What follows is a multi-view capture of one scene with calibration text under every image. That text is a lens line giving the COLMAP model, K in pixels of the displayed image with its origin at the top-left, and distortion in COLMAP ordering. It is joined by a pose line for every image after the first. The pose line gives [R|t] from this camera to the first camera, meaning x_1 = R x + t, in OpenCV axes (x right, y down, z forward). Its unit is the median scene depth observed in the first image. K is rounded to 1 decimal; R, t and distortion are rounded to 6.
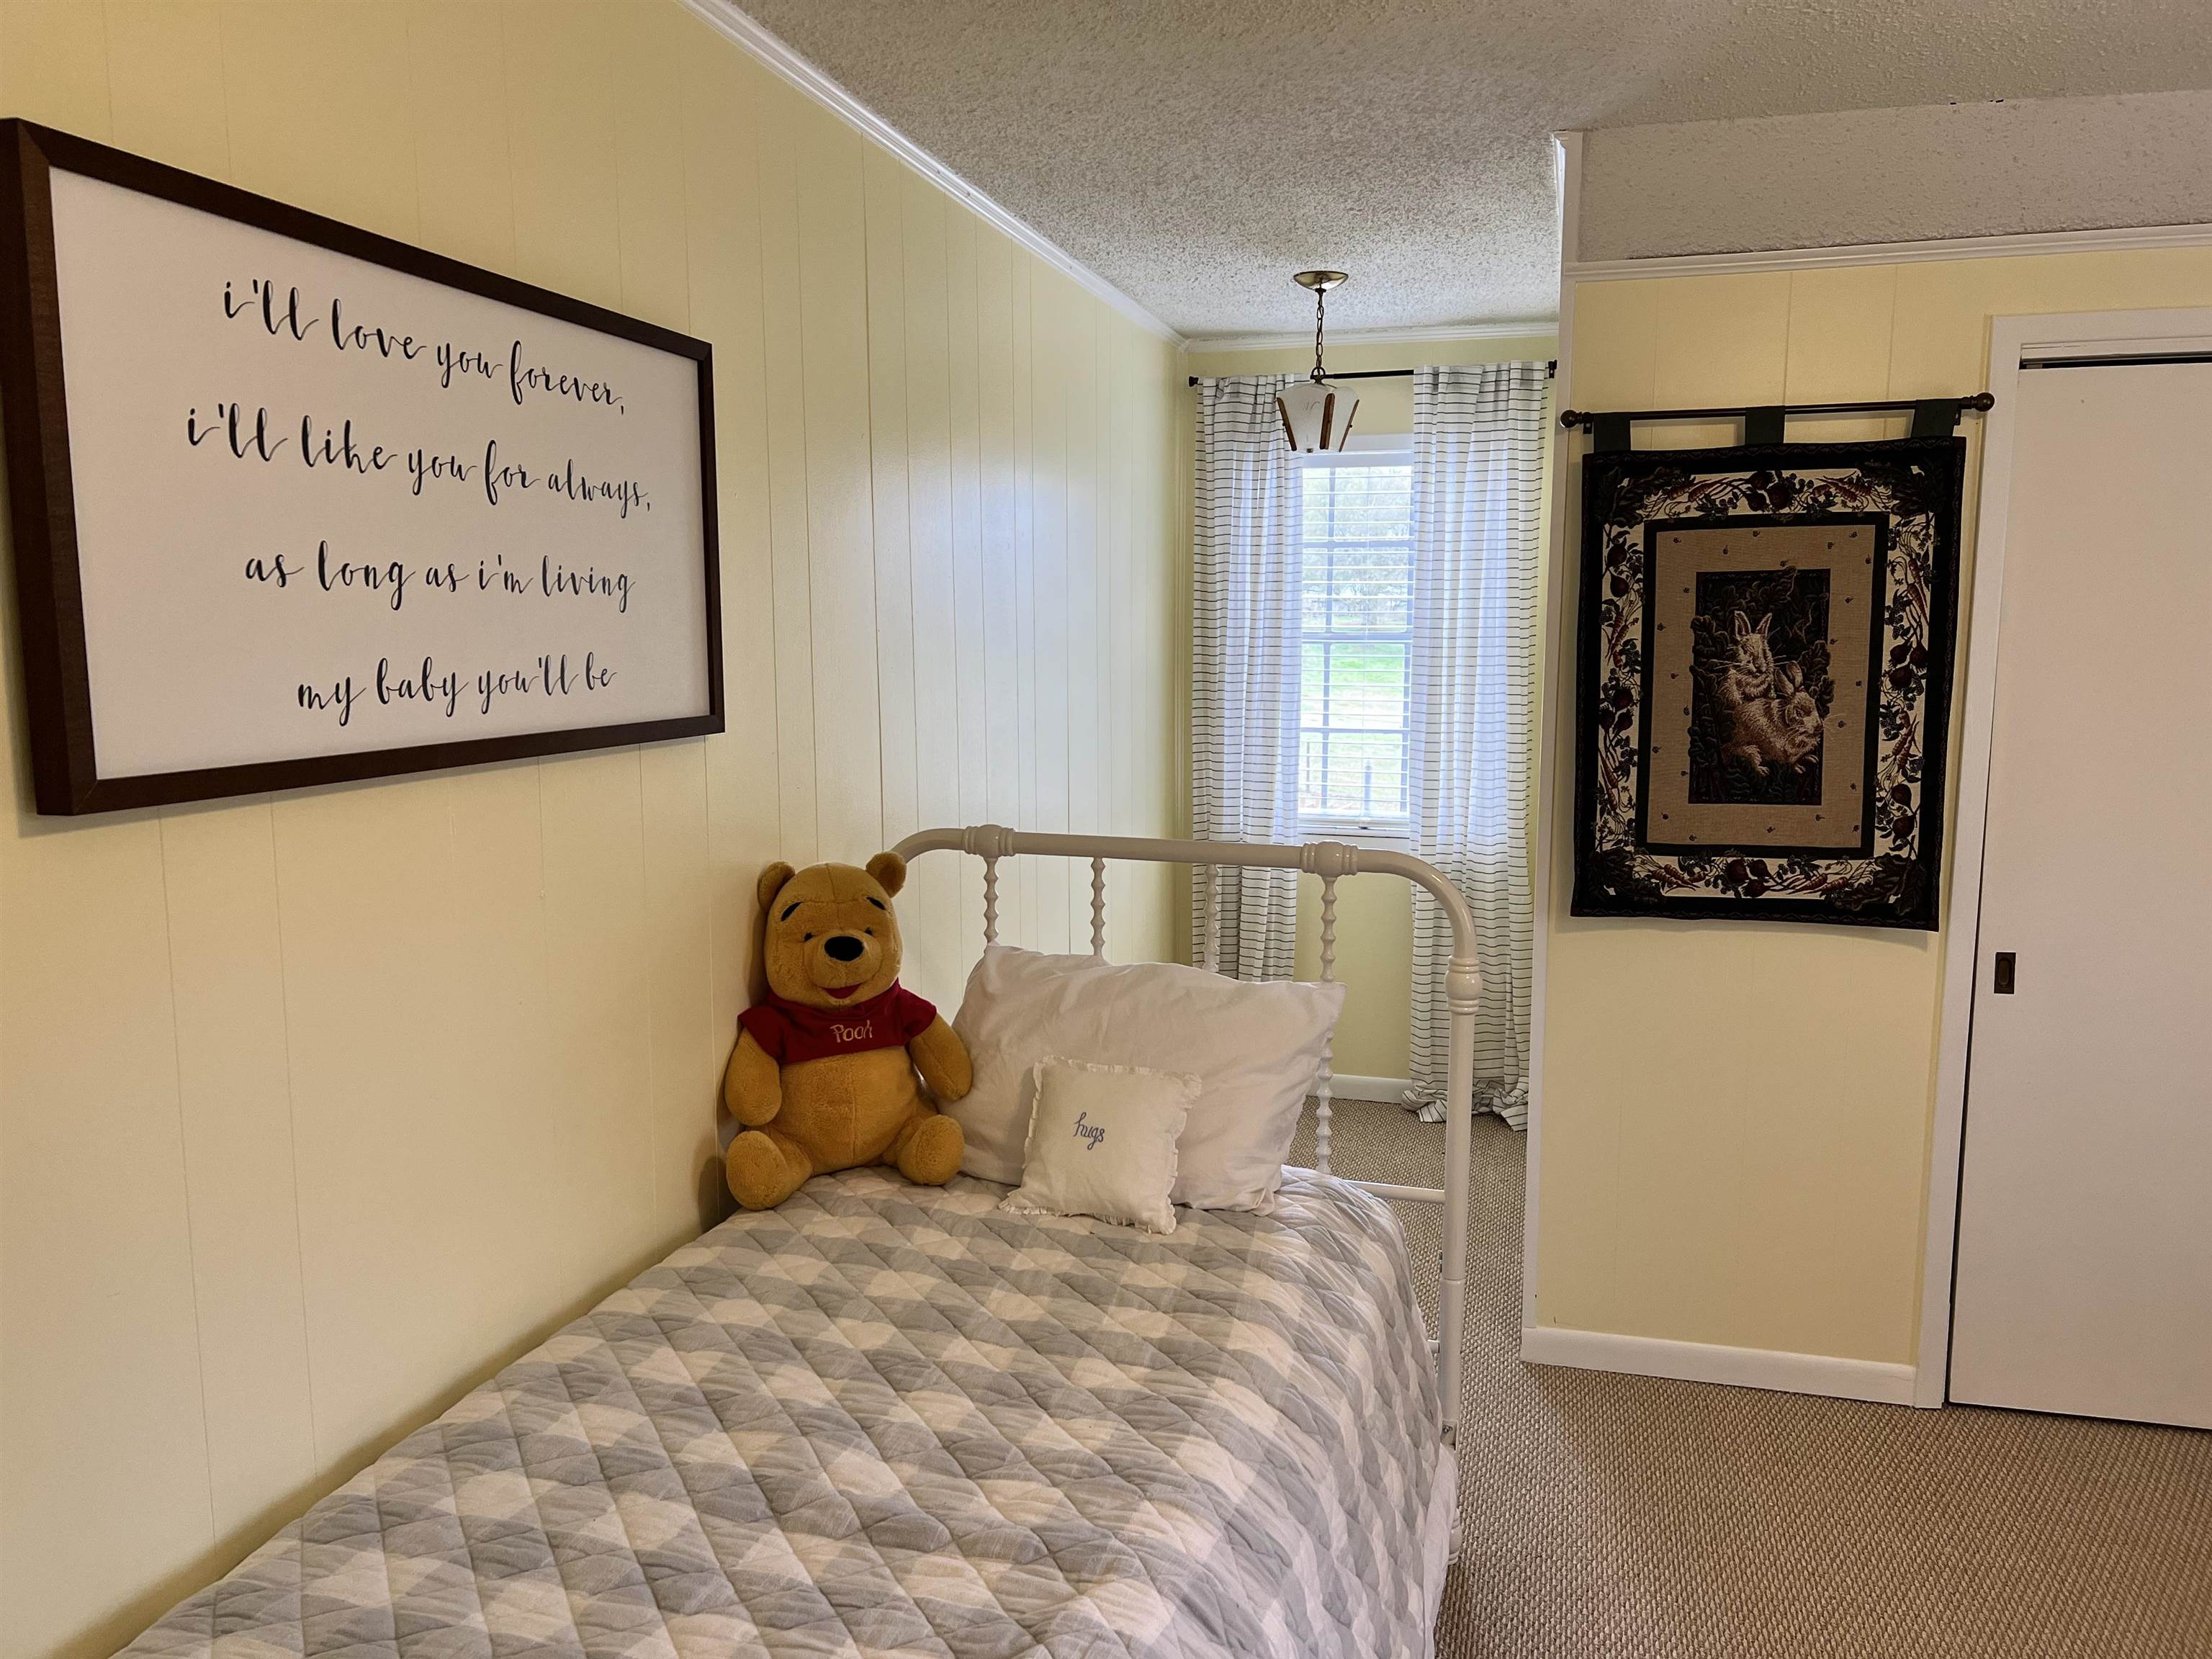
lens RADIAL K [[1648.9, 0, 1106.0], [0, 1648.9, 829.5], [0, 0, 1]] dist [0.058365, -0.071570]
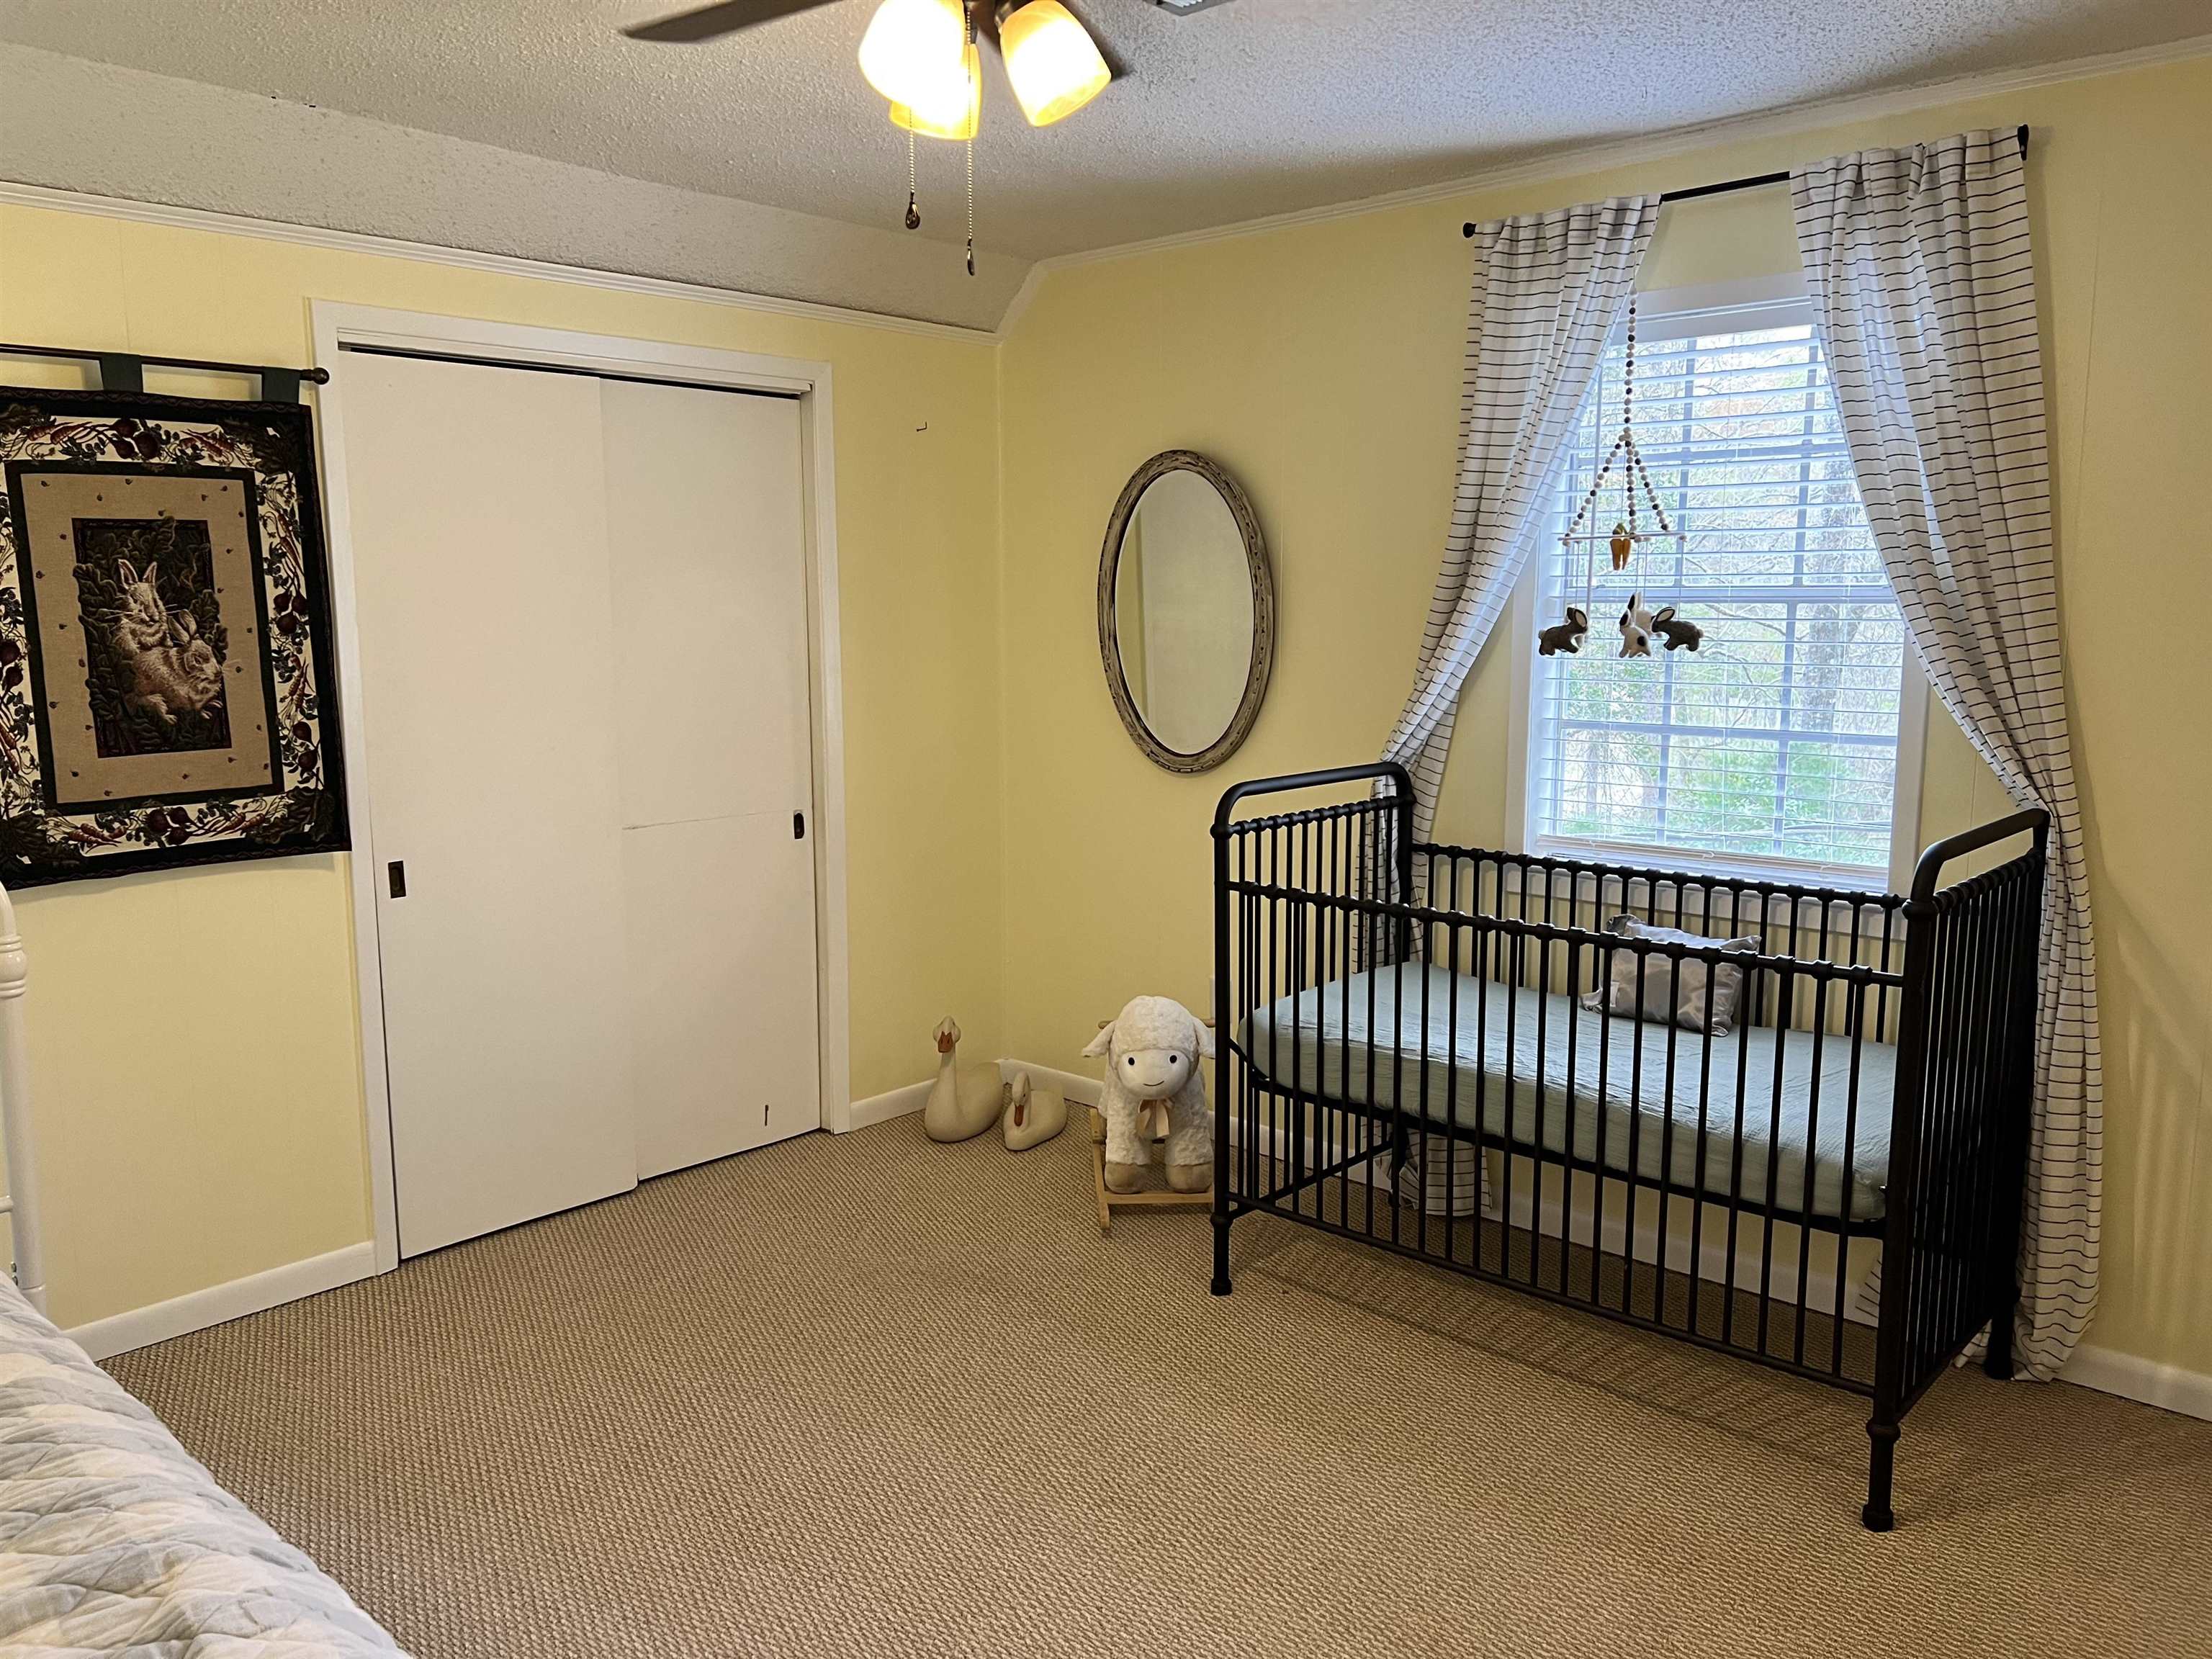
lens RADIAL K [[1648.9, 0, 1106.0], [0, 1648.9, 829.5], [0, 0, 1]] dist [0.058365, -0.071570]
pose [[0.454734, -0.128079, 0.881370, -0.249644], [0.106524, 0.990323, 0.088952, 0.001624], [-0.884234, 0.053437, 0.463977, 0.031396]]
